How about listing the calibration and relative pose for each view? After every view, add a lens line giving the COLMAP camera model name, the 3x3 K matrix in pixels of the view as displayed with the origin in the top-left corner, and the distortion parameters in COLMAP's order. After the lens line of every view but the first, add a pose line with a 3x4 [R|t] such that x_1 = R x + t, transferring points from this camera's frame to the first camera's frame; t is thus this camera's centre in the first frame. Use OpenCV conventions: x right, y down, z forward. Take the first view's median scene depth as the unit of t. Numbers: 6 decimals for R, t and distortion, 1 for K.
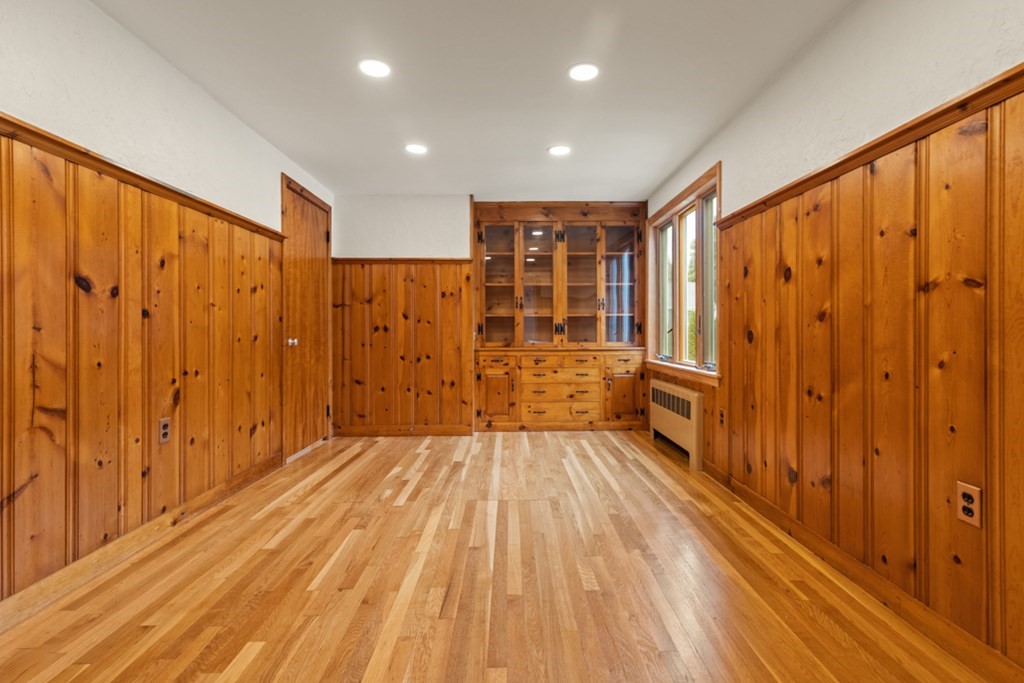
lens RADIAL K [[470.4, 0, 517.0], [0, 470.4, 329.8], [0, 0, 1]] dist [0.006137, -0.000920]
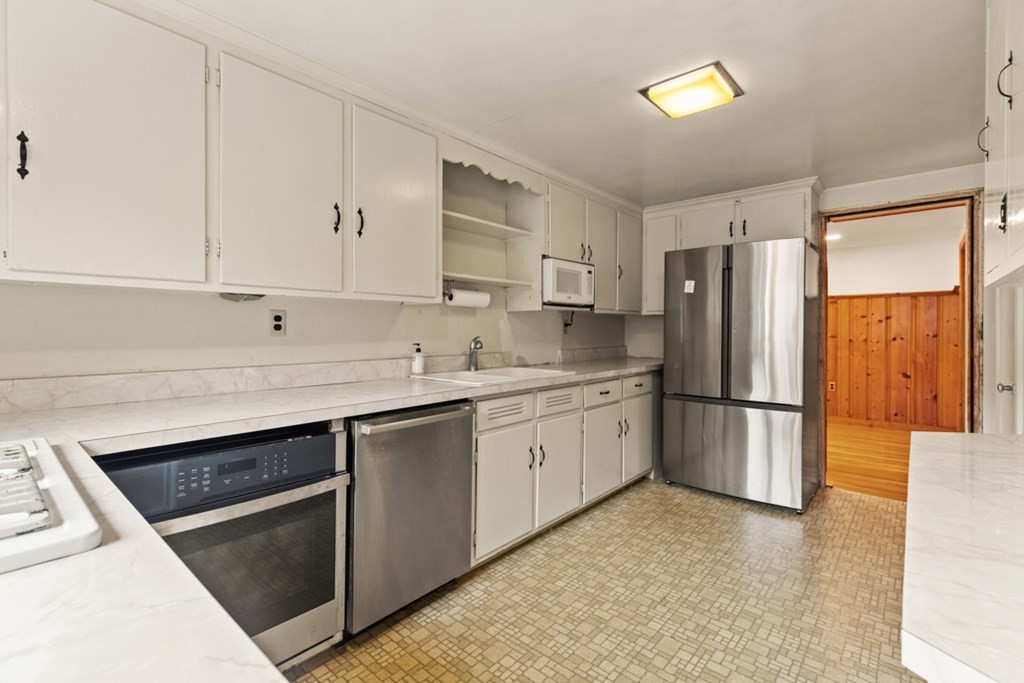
lens RADIAL K [[470.4, 0, 517.0], [0, 470.4, 329.8], [0, 0, 1]] dist [0.006137, -0.000920]
pose [[0.661582, 0.007104, 0.749839, -1.979217], [-0.007441, 0.999968, -0.002909, -0.059278], [-0.749836, -0.003655, 0.661614, 0.133487]]
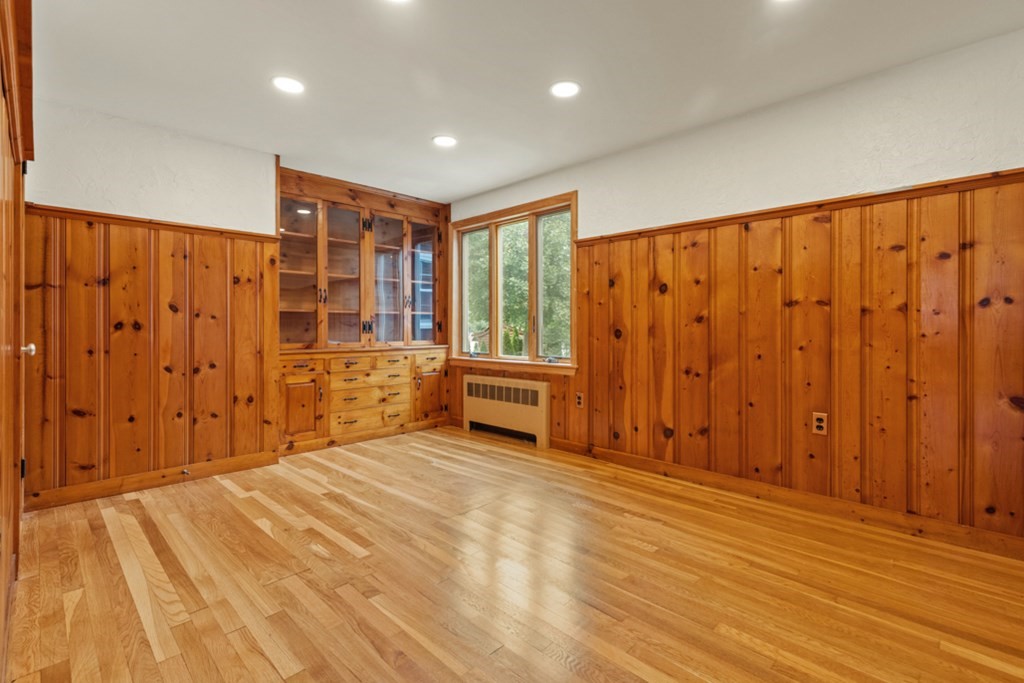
lens RADIAL K [[470.4, 0, 517.0], [0, 470.4, 329.8], [0, 0, 1]] dist [0.006137, -0.000920]
pose [[0.712896, -0.000531, 0.701269, -0.531331], [-0.001397, 0.999997, 0.002177, 0.001176], [-0.701268, -0.002532, 0.712893, 0.238716]]
